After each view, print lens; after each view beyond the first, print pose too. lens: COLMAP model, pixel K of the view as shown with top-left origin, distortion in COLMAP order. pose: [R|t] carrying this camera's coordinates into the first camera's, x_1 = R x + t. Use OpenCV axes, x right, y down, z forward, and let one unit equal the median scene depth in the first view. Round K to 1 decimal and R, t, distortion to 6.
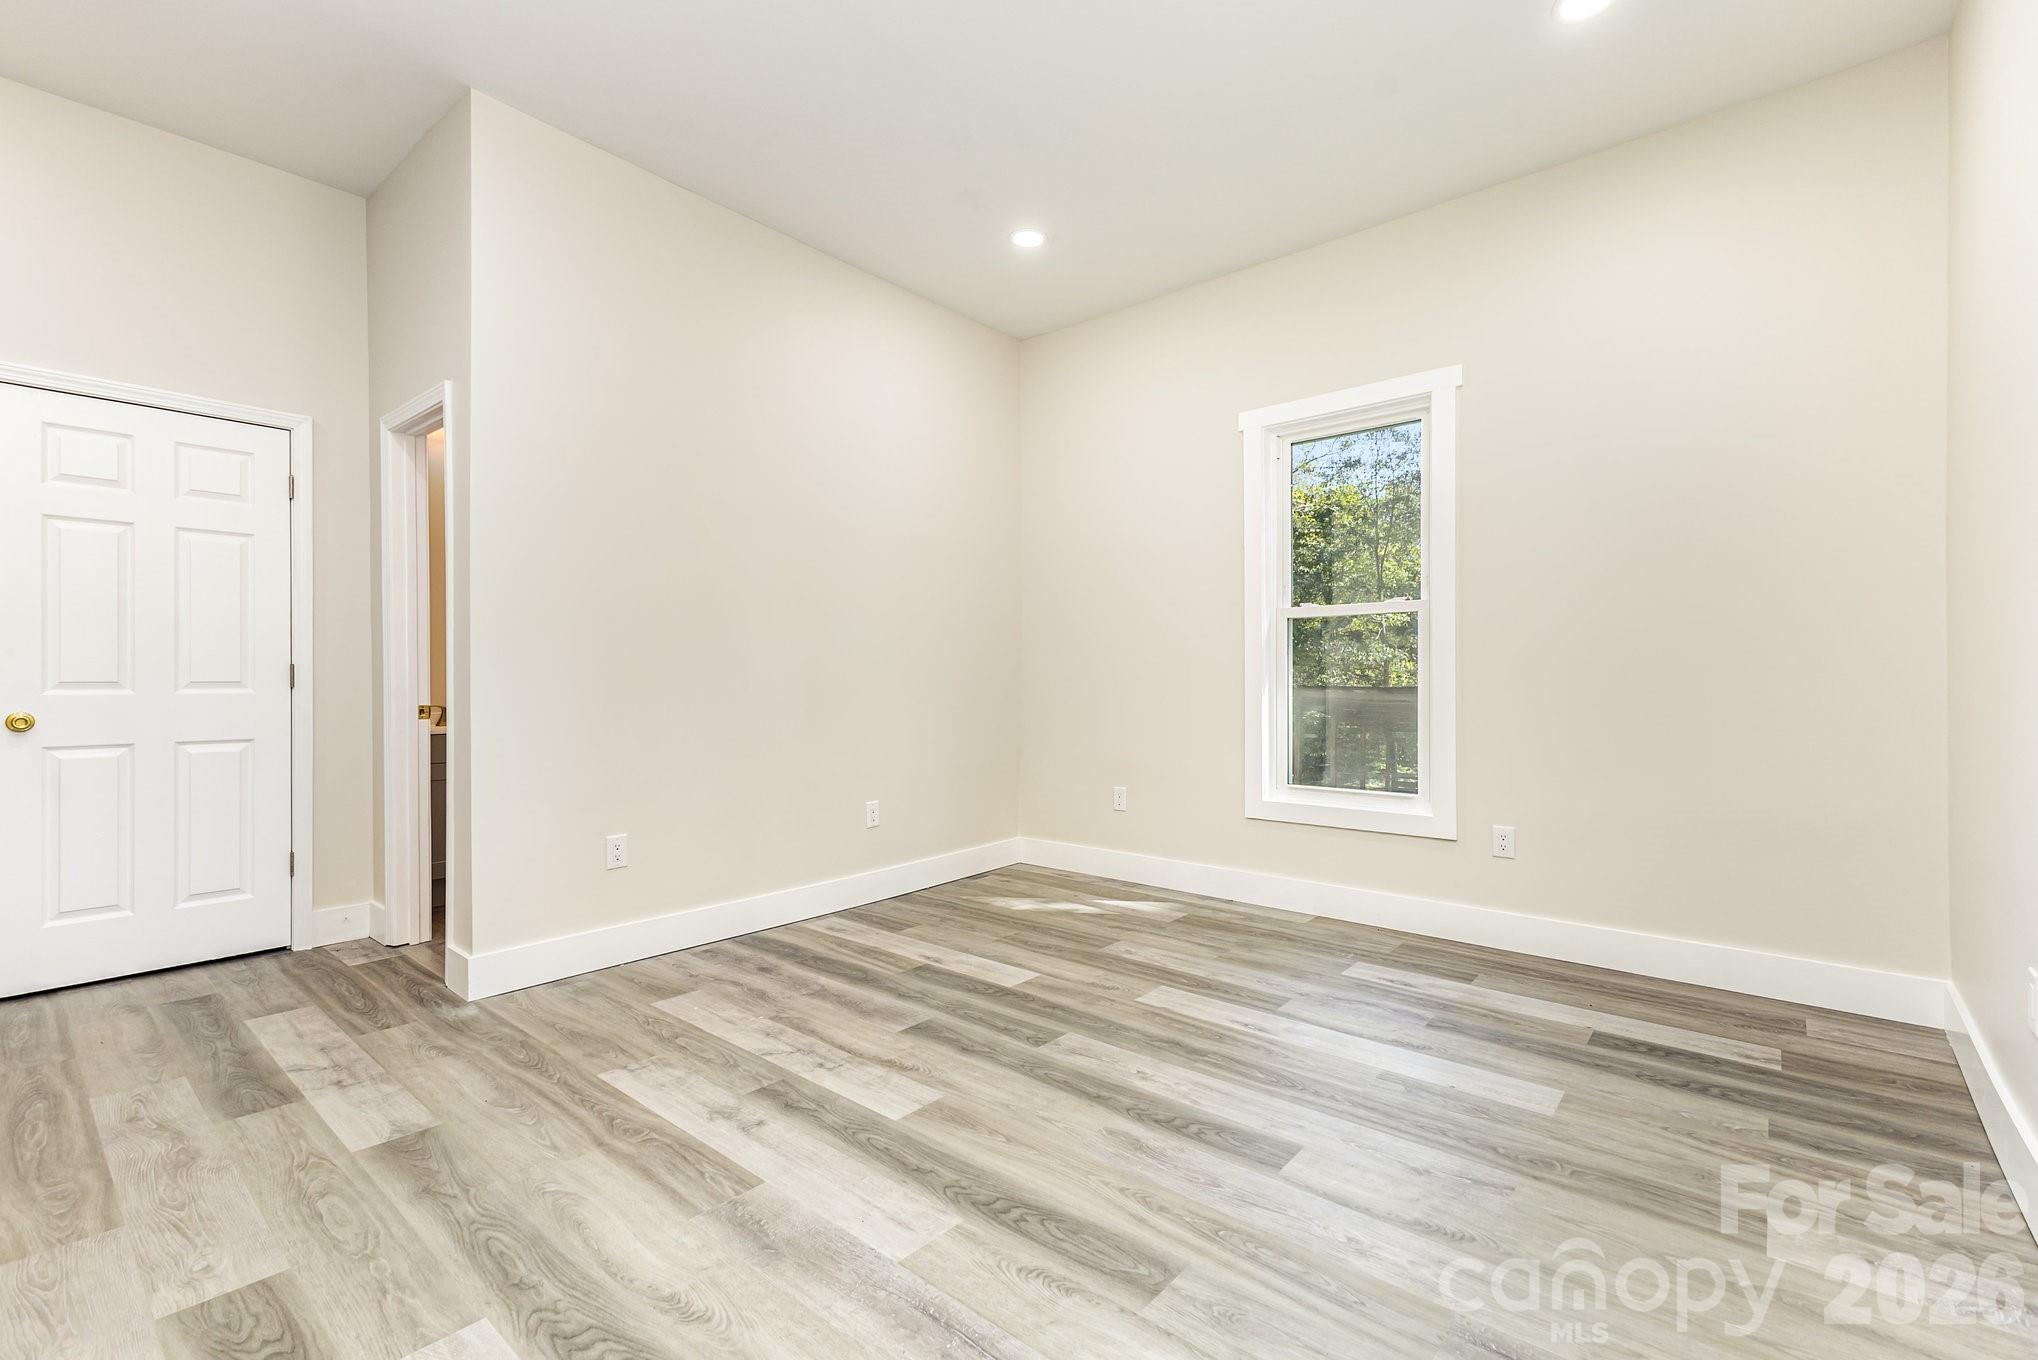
lens RADIAL K [[884.6, 0, 1031.2], [0, 884.6, 679.8], [0, 0, 1]] dist [0.009299, -0.001196]
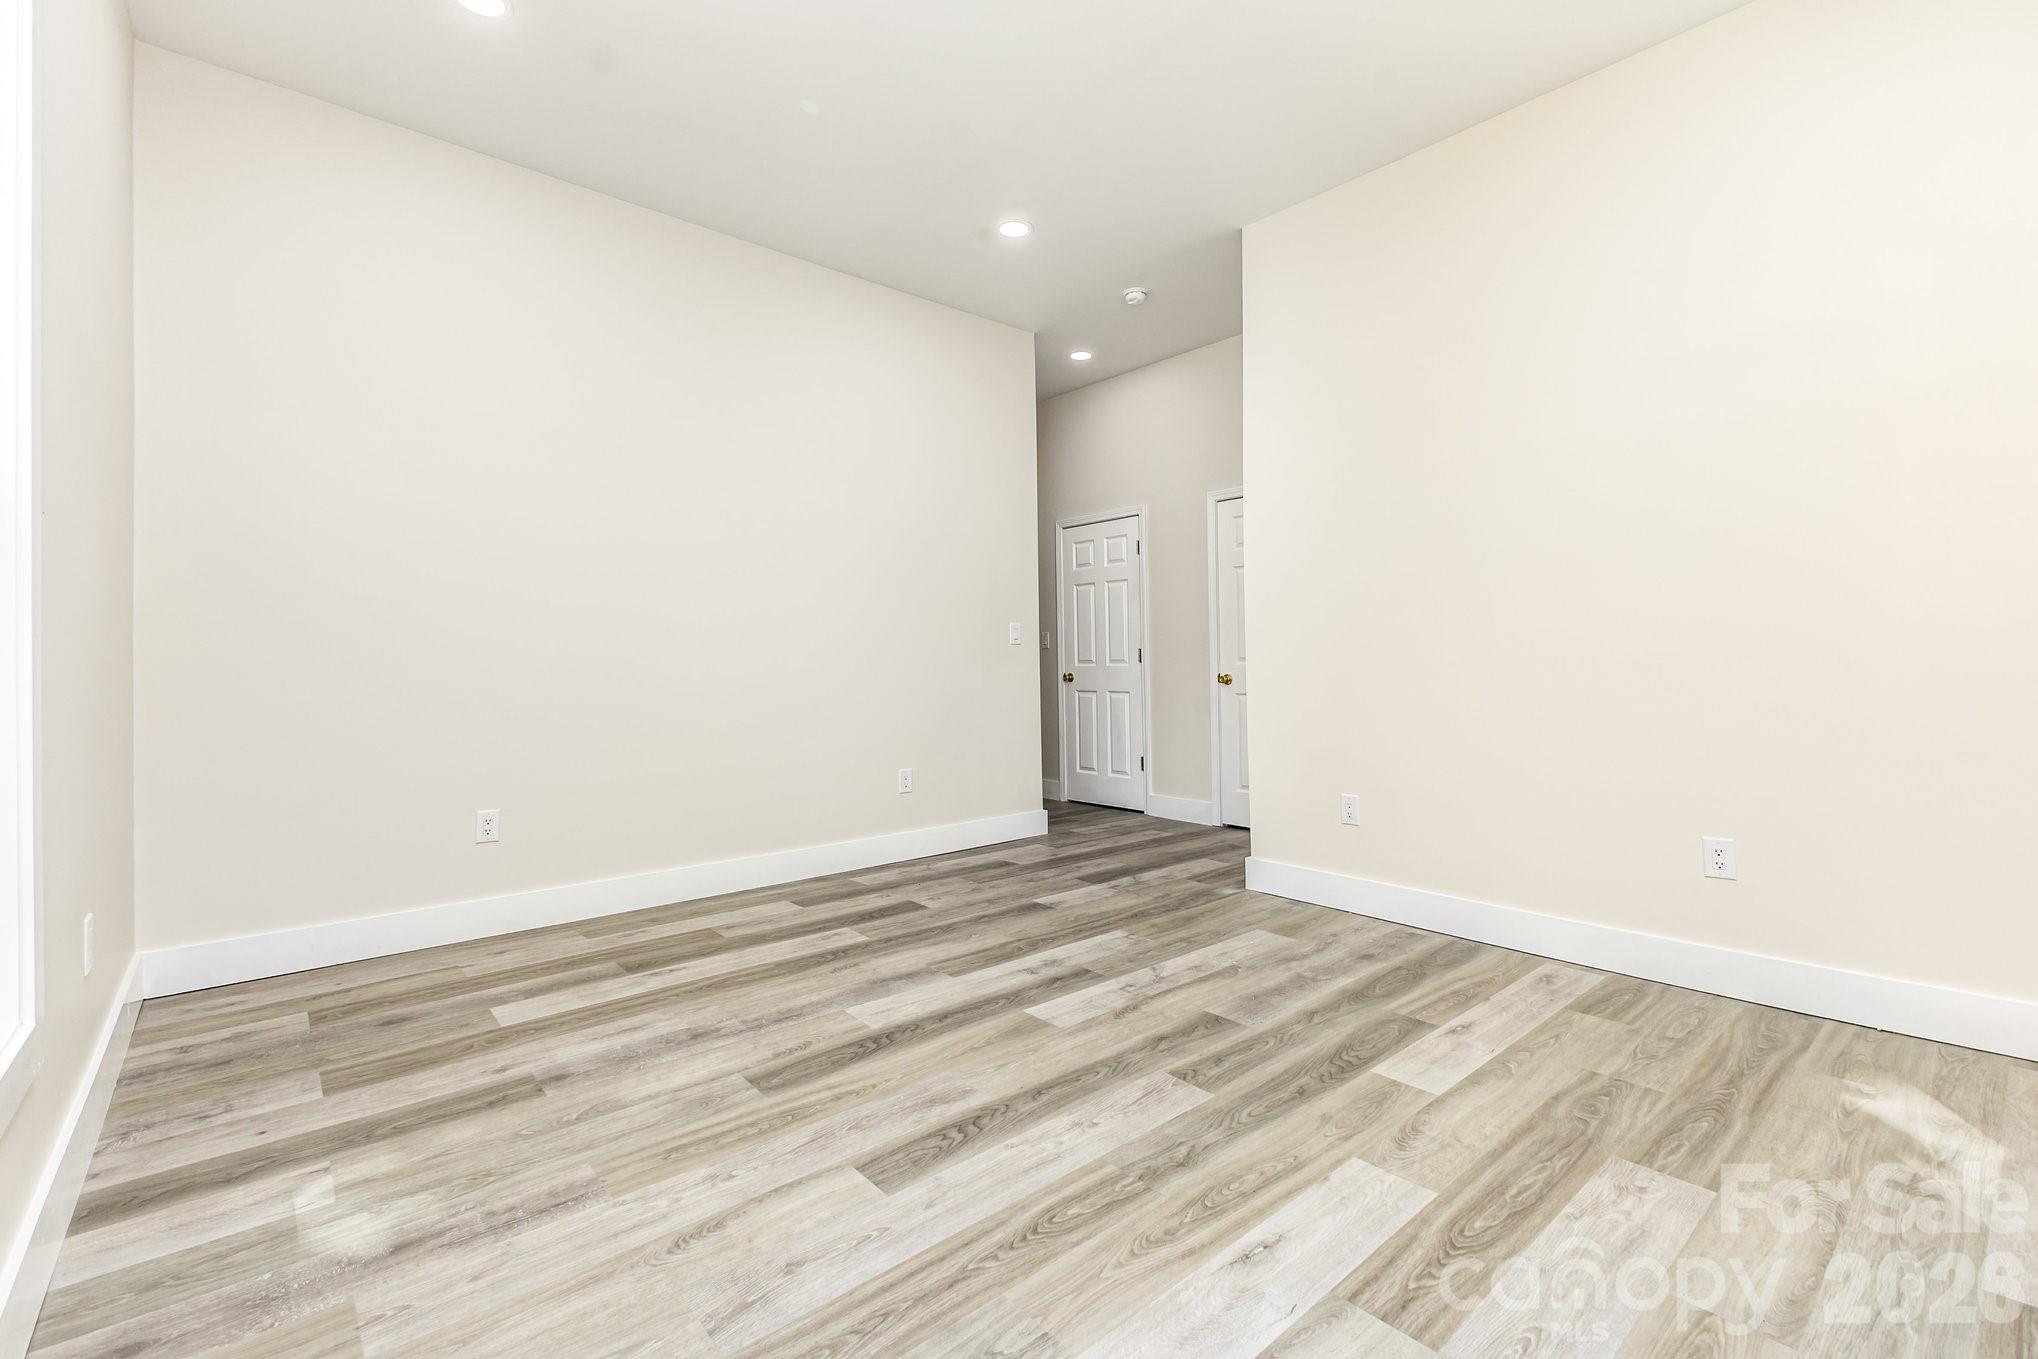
lens RADIAL K [[884.6, 0, 1028.2], [0, 884.6, 669.4], [0, 0, 1]] dist [0.009299, -0.001196]
pose [[-0.152227, 0.009886, -0.988296, 0.816300], [0.009745, 0.999916, 0.008501, 0.003762], [0.988298, -0.008337, -0.152310, 0.911649]]
